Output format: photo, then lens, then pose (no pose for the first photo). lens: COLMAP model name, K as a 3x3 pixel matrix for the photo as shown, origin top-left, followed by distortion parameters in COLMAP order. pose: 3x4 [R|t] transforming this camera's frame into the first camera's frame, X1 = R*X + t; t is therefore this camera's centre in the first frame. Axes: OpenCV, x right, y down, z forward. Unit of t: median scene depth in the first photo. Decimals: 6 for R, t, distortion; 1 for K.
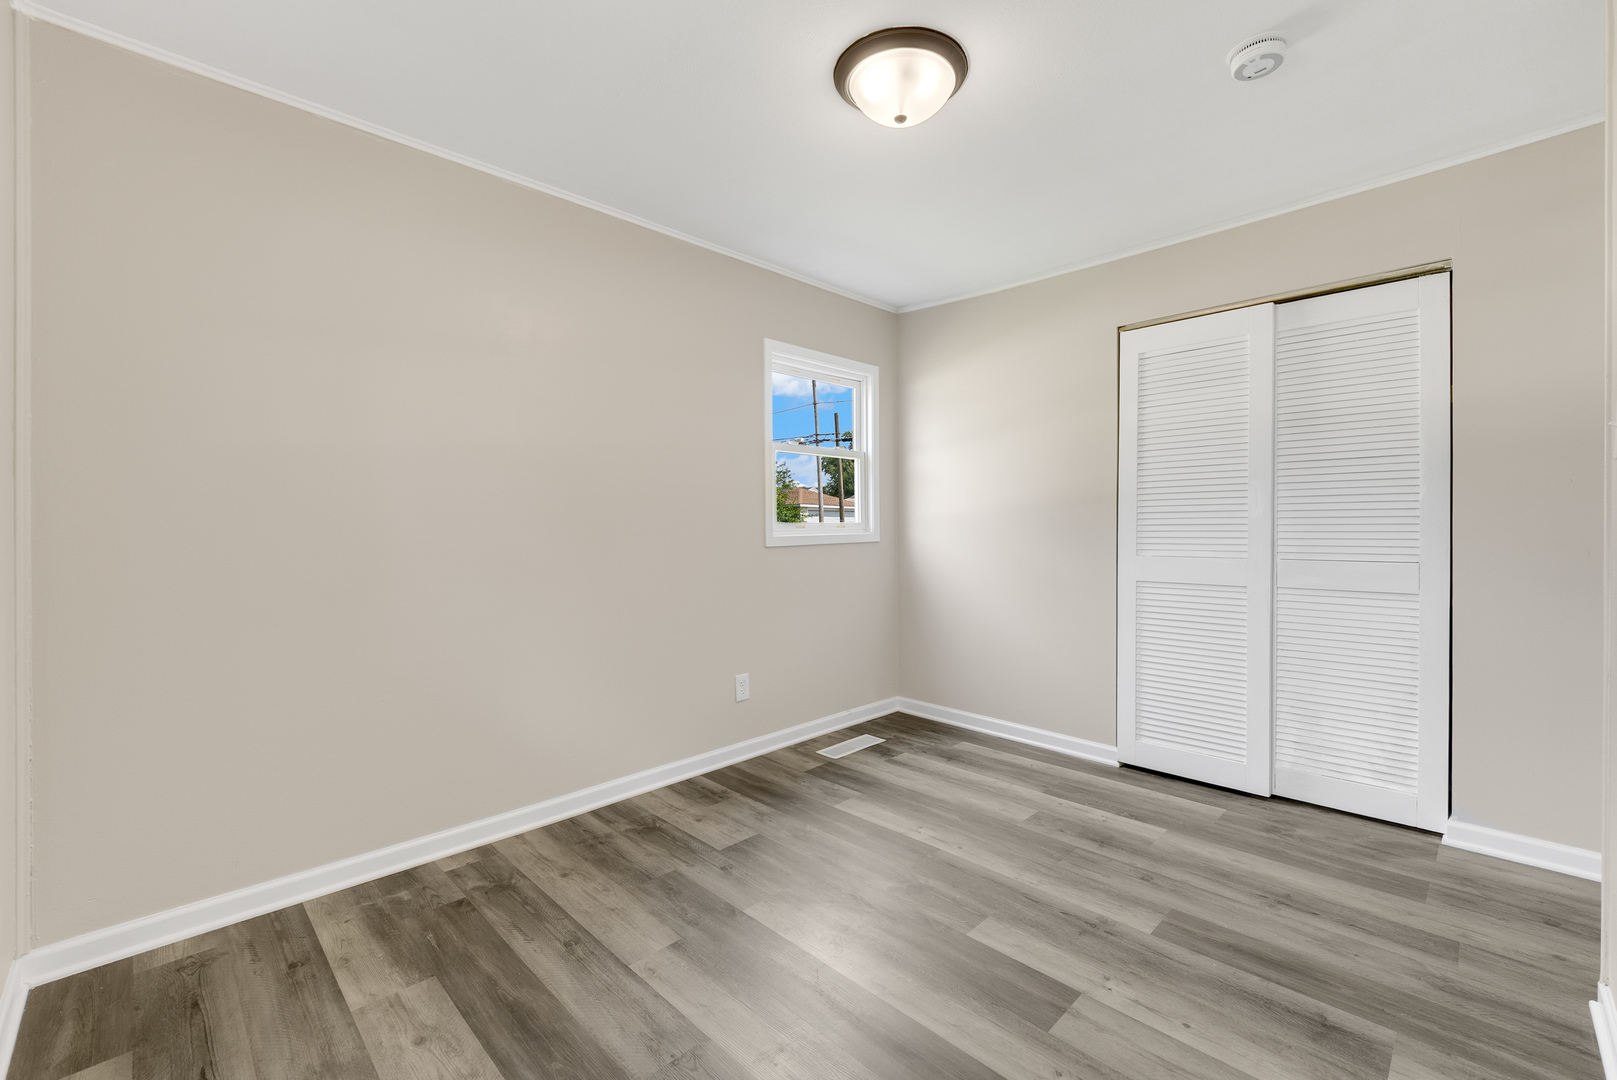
lens RADIAL K [[682.3, 0, 808.5], [0, 682.3, 540.0], [0, 0, 1]] dist [-0.001404, -0.000619]
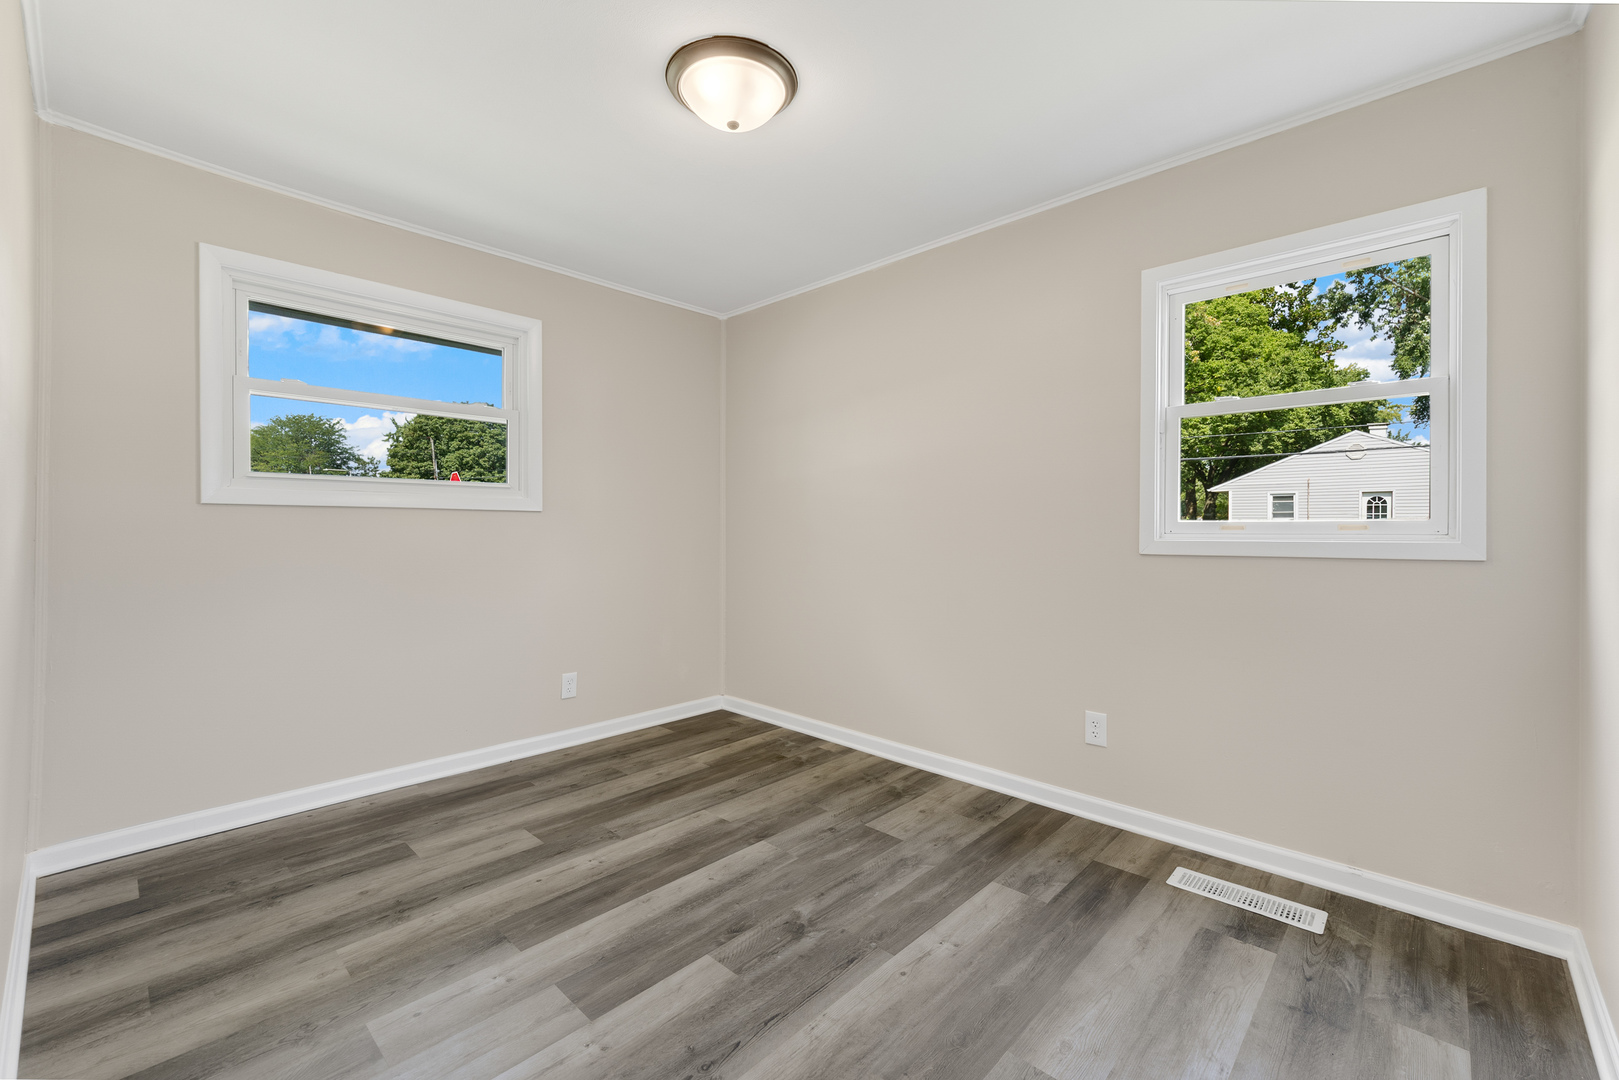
lens RADIAL K [[673.8, 0, 809.5], [0, 673.8, 540.0], [0, 0, 1]] dist [0.000633, -0.000433]
pose [[0.038406, 0.031133, -0.998777, 0.827410], [-0.033555, 0.998991, 0.029850, -0.017857], [0.998699, 0.032367, 0.039412, 0.782949]]
